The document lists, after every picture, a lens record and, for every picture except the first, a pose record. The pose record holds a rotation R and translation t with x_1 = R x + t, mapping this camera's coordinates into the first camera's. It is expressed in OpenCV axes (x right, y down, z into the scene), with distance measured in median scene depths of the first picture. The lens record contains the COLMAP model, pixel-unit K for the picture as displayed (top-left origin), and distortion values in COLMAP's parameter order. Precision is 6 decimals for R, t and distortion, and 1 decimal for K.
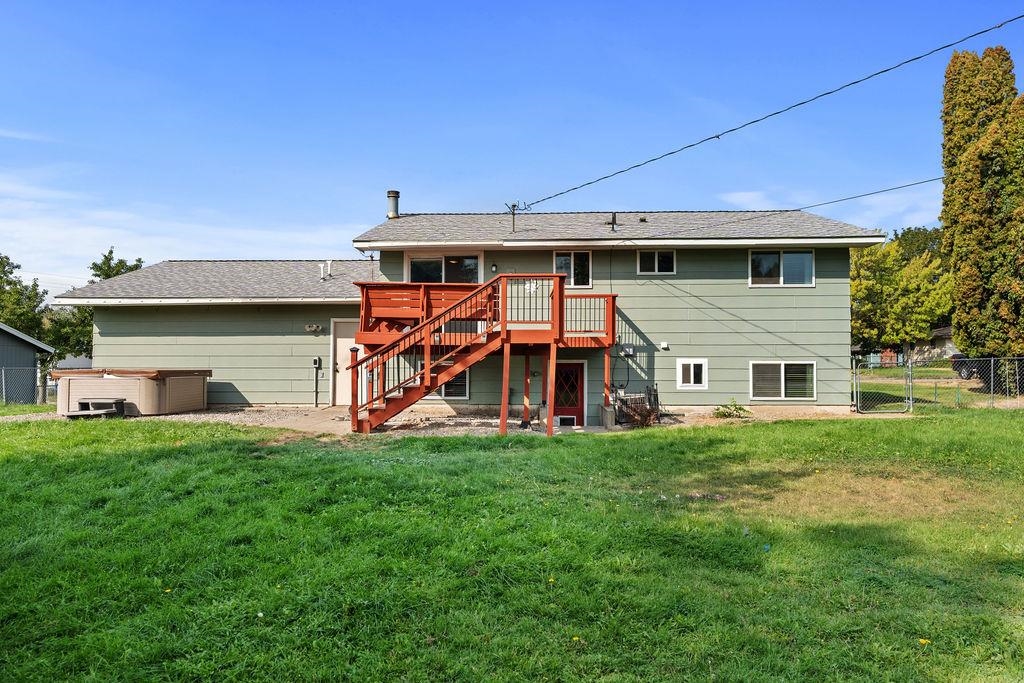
lens RADIAL K [[692.7, 0, 512.0], [0, 692.7, 341.5], [0, 0, 1]] dist [-0.008850, -0.001029]
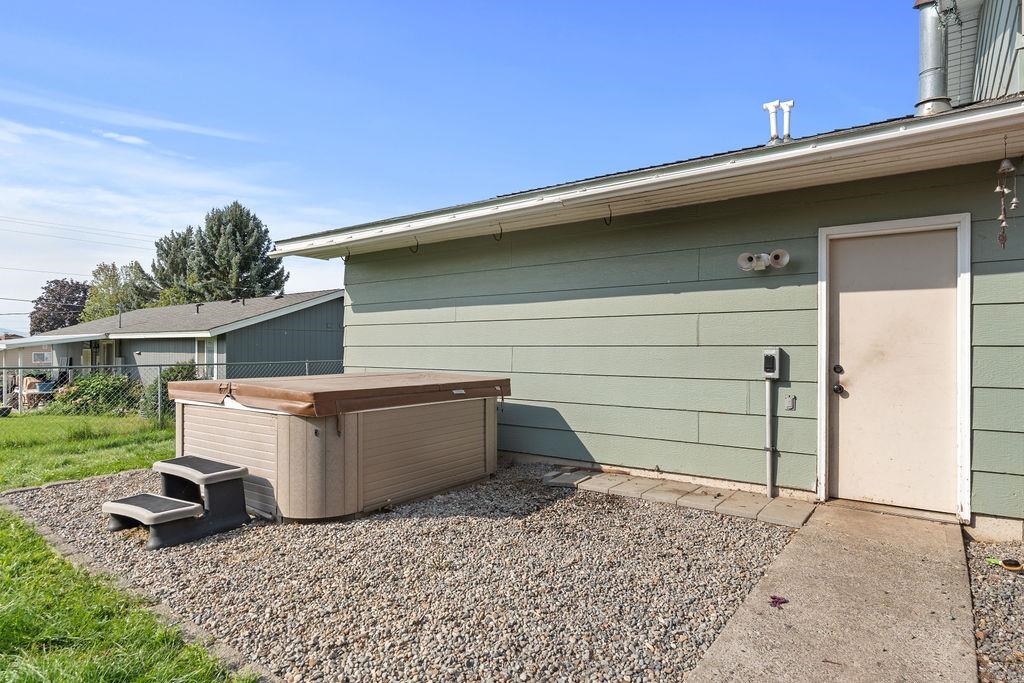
lens RADIAL K [[569.2, 0, 512.0], [0, 569.2, 341.5], [0, 0, 1]] dist [0.000126, -0.000004]
pose [[0.827500, -0.004661, -0.561446, -0.236590], [0.019537, 0.999599, 0.020496, 0.010862], [0.561125, -0.027929, 0.827260, 0.713421]]
